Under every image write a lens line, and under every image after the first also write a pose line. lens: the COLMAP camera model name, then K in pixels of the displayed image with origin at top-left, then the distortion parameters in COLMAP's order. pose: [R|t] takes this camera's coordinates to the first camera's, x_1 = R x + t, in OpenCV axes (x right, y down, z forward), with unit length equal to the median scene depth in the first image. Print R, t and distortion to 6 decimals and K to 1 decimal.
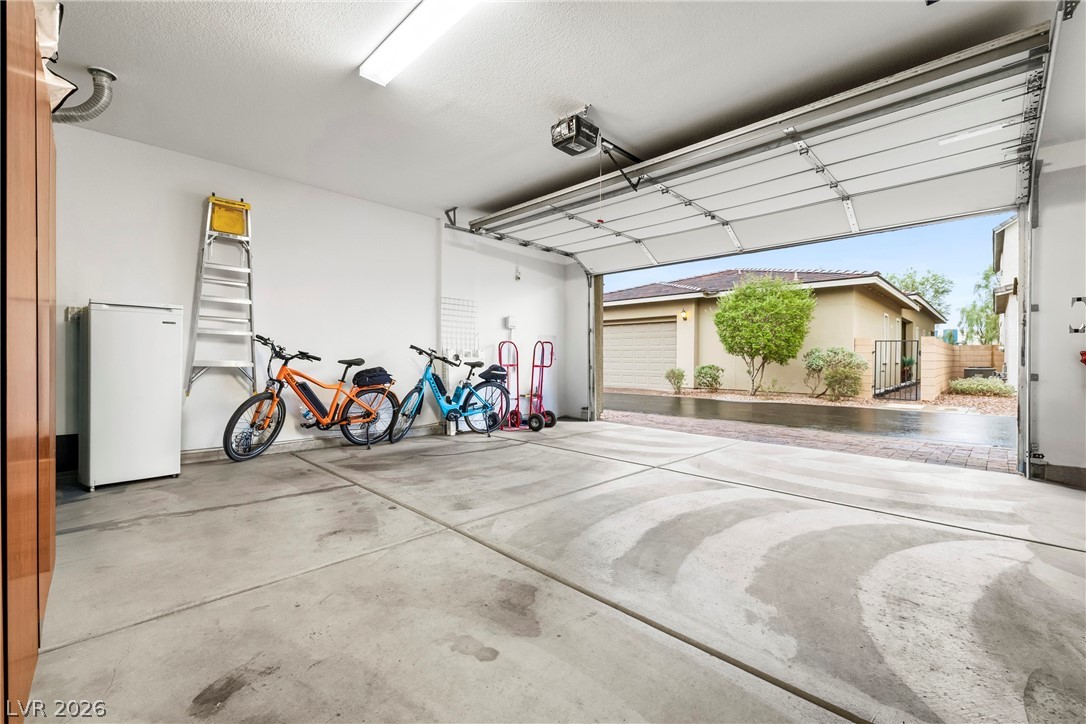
lens RADIAL K [[455.8, 0, 543.0], [0, 455.8, 362.0], [0, 0, 1]] dist [0.000132, 0.000046]
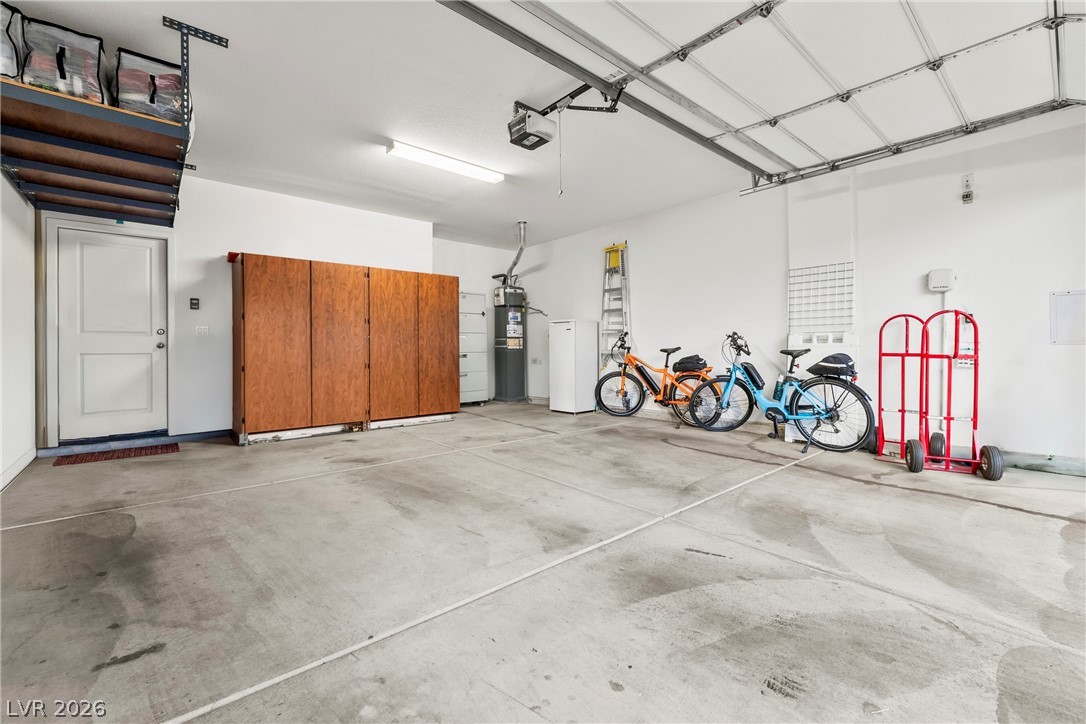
lens RADIAL K [[455.9, 0, 541.0], [0, 455.9, 350.0], [0, 0, 1]] dist [0.000789, 0.000312]
pose [[-0.074513, -0.008629, -0.997183, 0.650528], [-0.001787, 0.999962, -0.008519, 0.007896], [0.997218, 0.001147, -0.074525, 0.650309]]
